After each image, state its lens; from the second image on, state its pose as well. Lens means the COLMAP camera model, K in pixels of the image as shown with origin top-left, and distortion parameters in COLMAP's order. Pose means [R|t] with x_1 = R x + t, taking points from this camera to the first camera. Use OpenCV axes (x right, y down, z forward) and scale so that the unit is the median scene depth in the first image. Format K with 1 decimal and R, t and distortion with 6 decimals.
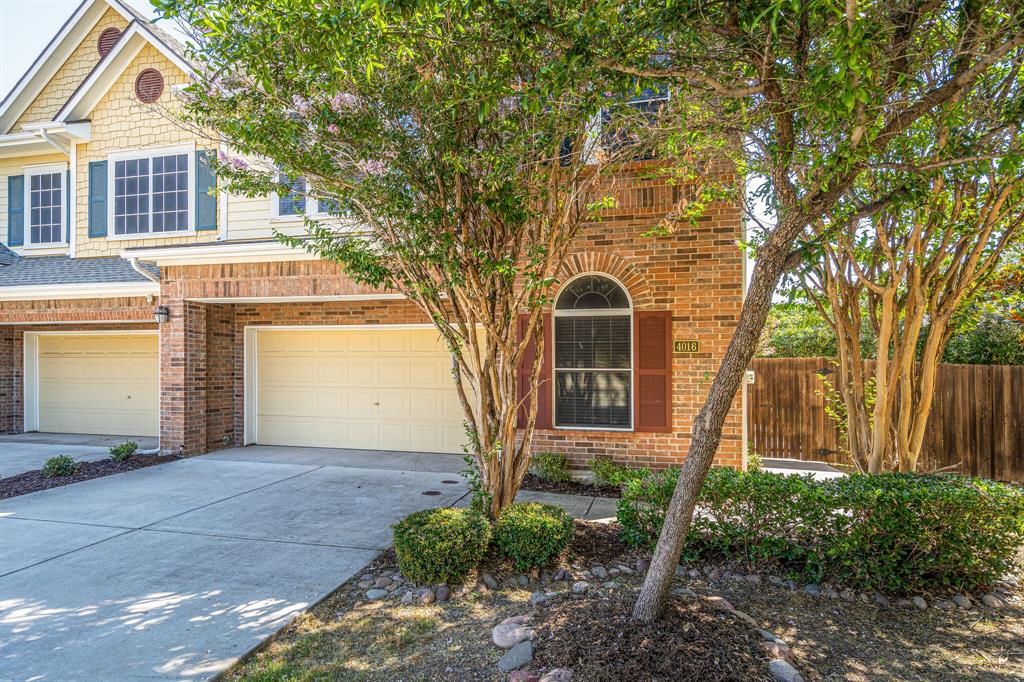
lens RADIAL K [[565.7, 0, 521.2], [0, 565.7, 318.7], [0, 0, 1]] dist [0.002572, 0.000183]
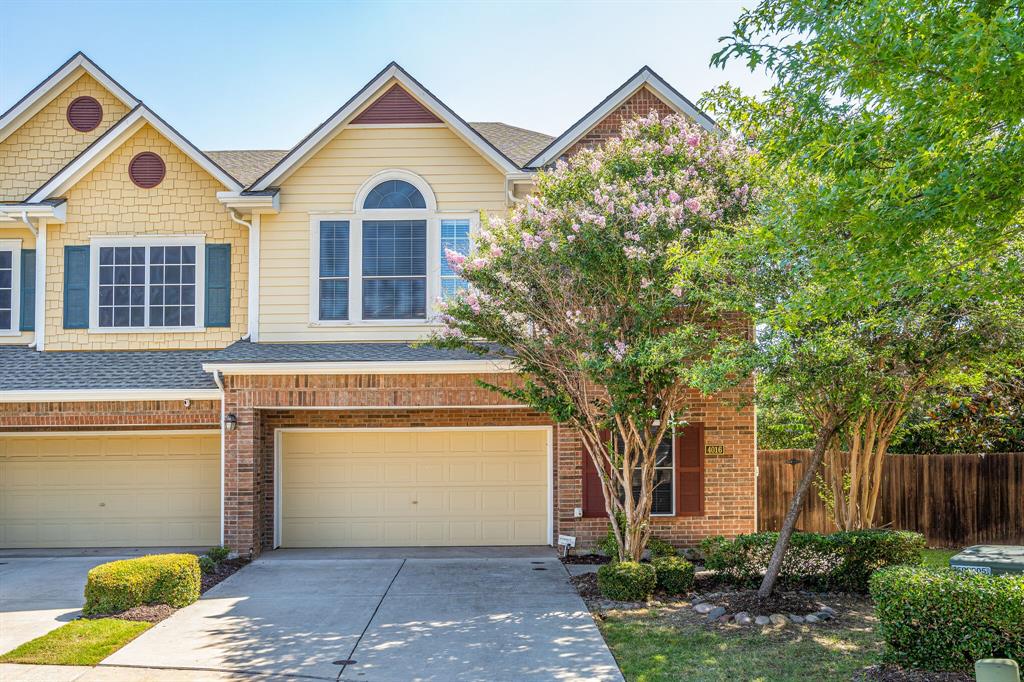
lens RADIAL K [[884.8, 0, 511.4], [0, 884.8, 342.5], [0, 0, 1]] dist [0.002615, -0.001433]
pose [[0.968763, 0.011695, 0.247711, -0.509128], [-0.005814, 0.999684, -0.024458, -0.110159], [-0.247919, 0.022254, 0.968525, -0.661549]]
